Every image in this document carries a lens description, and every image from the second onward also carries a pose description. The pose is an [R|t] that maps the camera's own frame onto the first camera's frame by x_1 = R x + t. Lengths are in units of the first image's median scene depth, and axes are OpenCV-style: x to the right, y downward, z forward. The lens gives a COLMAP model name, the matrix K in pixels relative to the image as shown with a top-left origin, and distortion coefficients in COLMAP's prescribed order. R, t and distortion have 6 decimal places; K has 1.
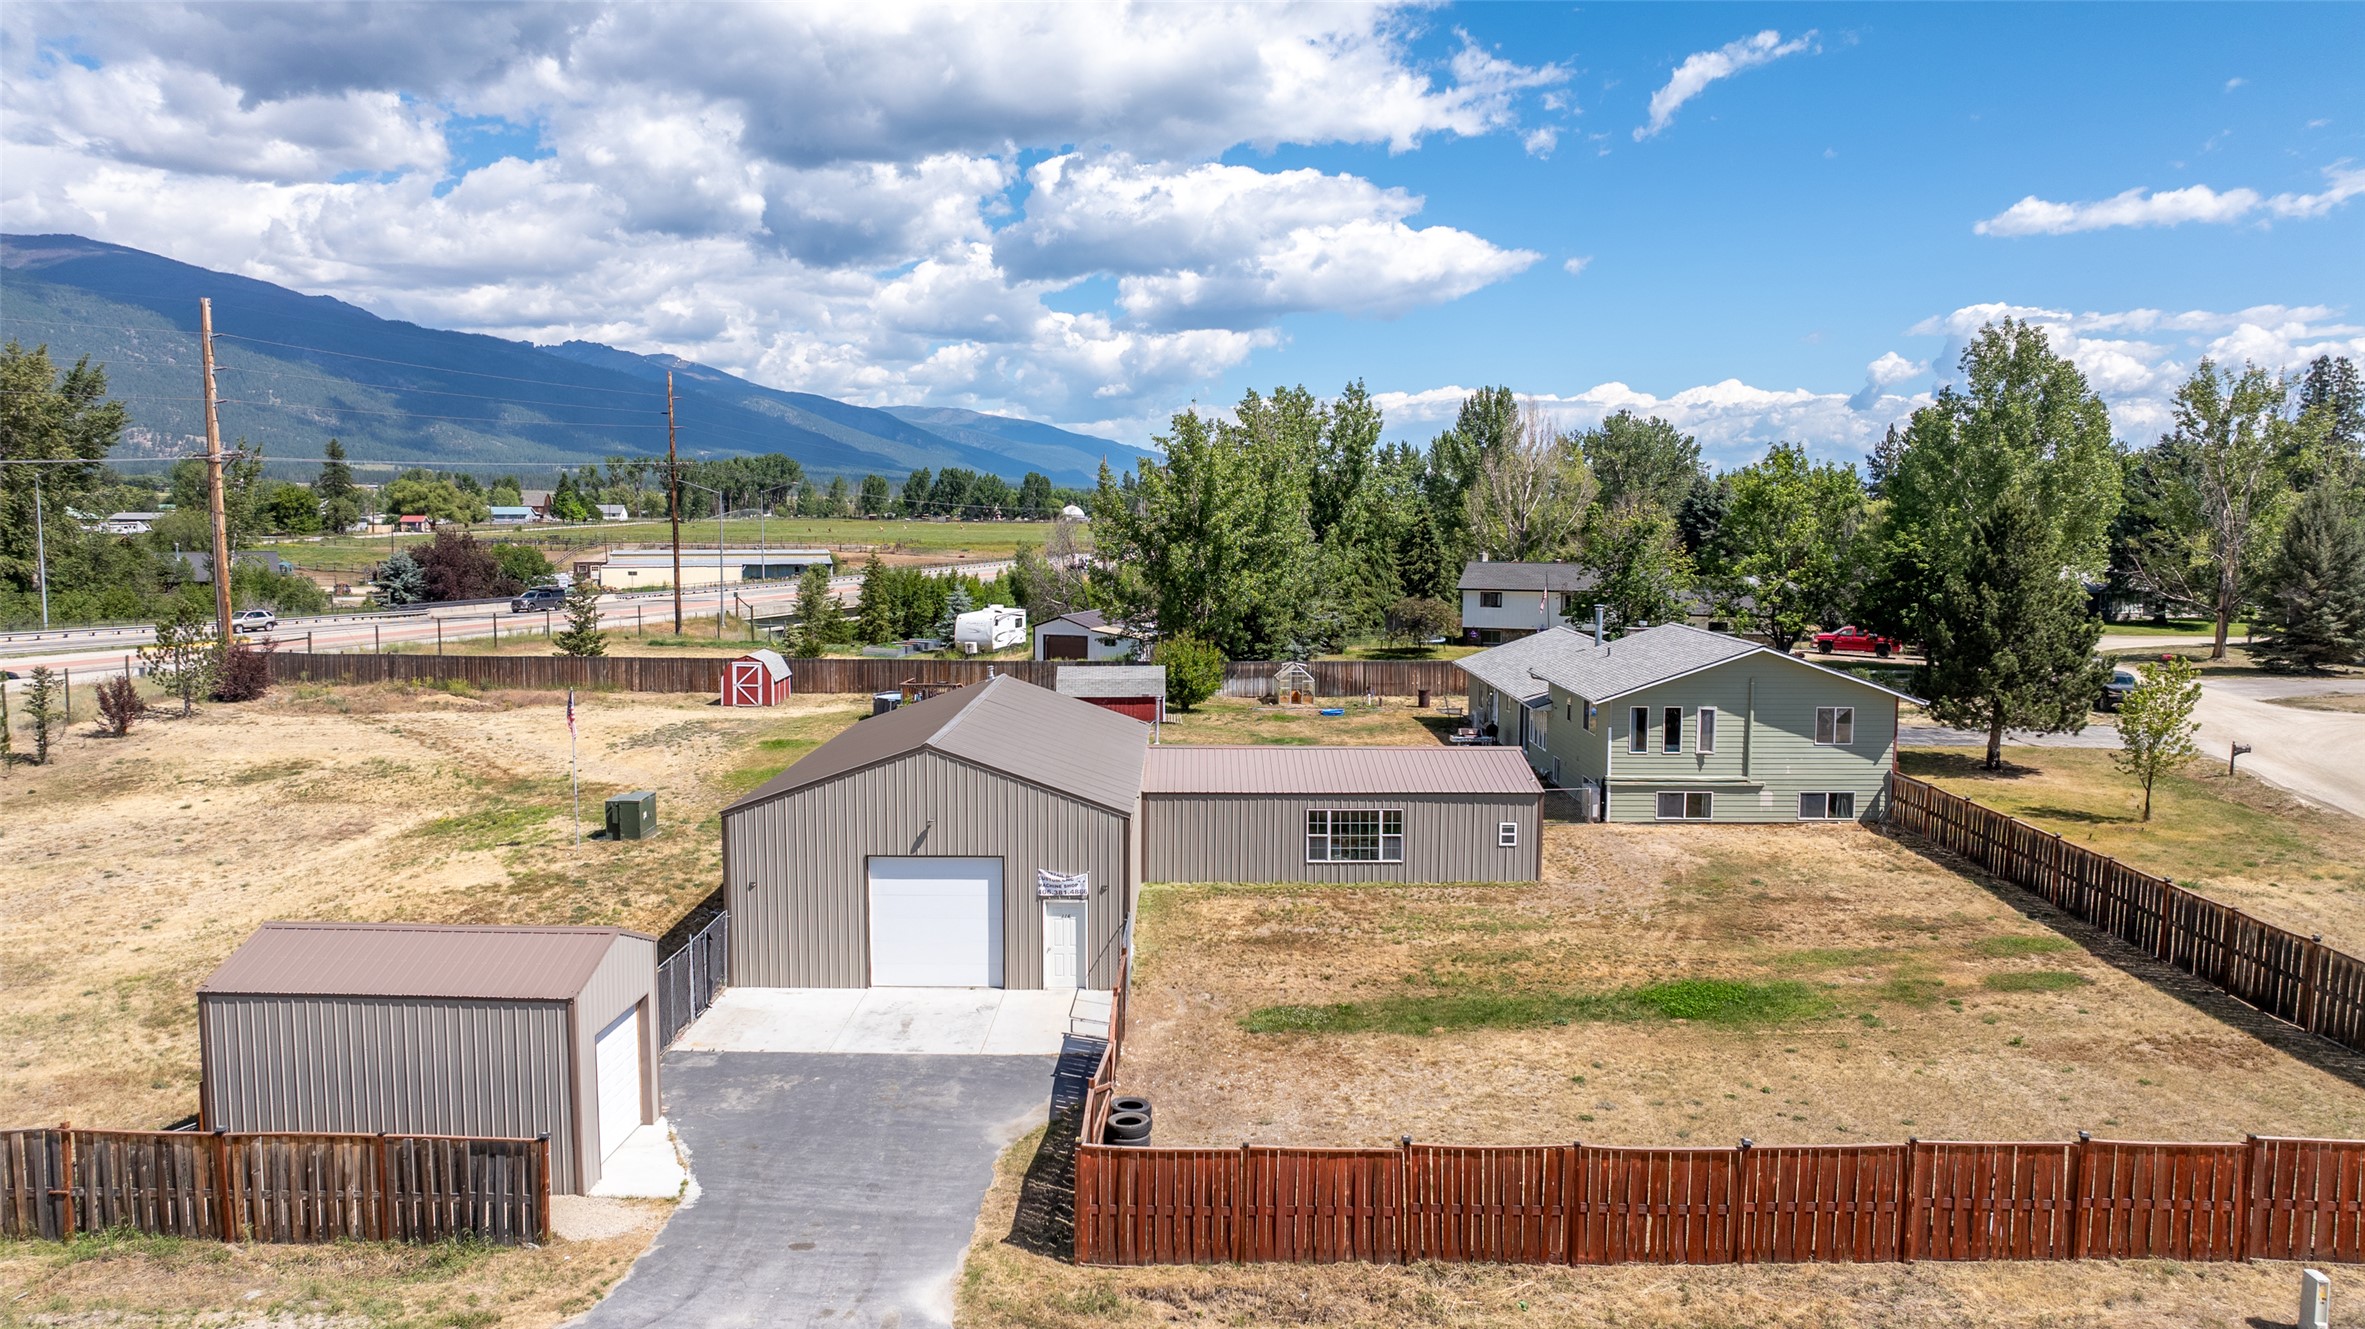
lens RADIAL K [[1665.7, 0, 1182.5], [0, 1665.7, 664.5], [0, 0, 1]] dist [-0.020276, 0.008007]
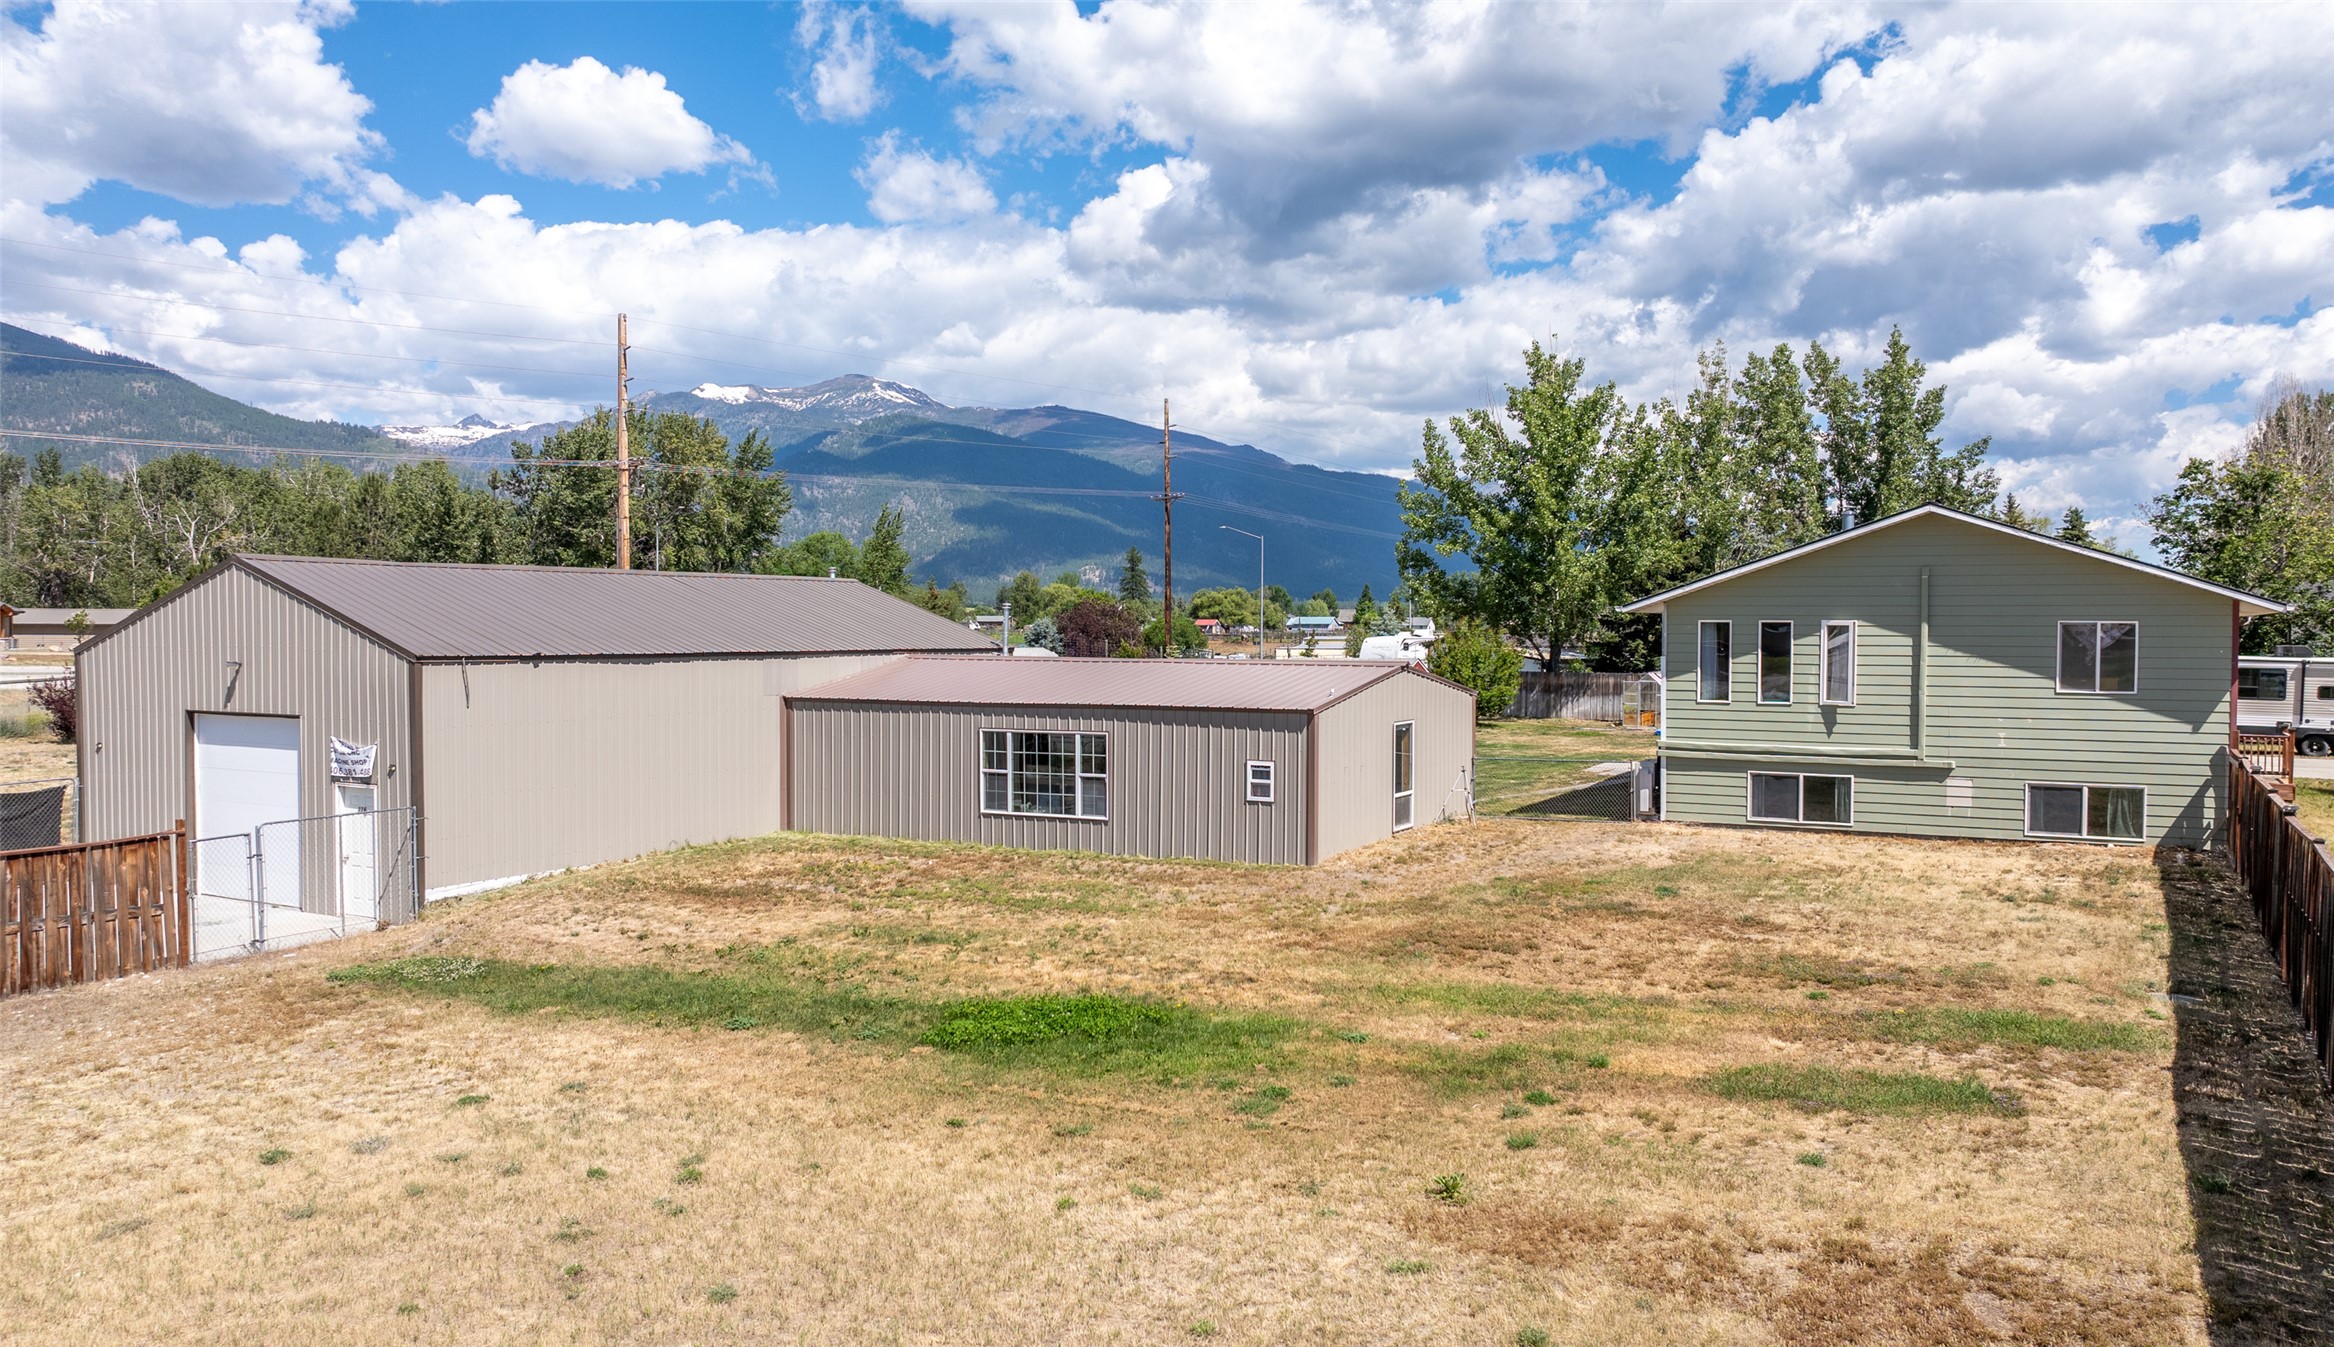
lens RADIAL K [[1708.5, 0, 1177.3], [0, 1708.5, 707.1], [0, 0, 1]] dist [-0.011131, -0.005936]
pose [[0.874778, 0.022378, -0.484006, 0.571927], [-0.047790, 0.998047, -0.040229, 0.126325], [0.482161, 0.058323, 0.874139, 0.573281]]
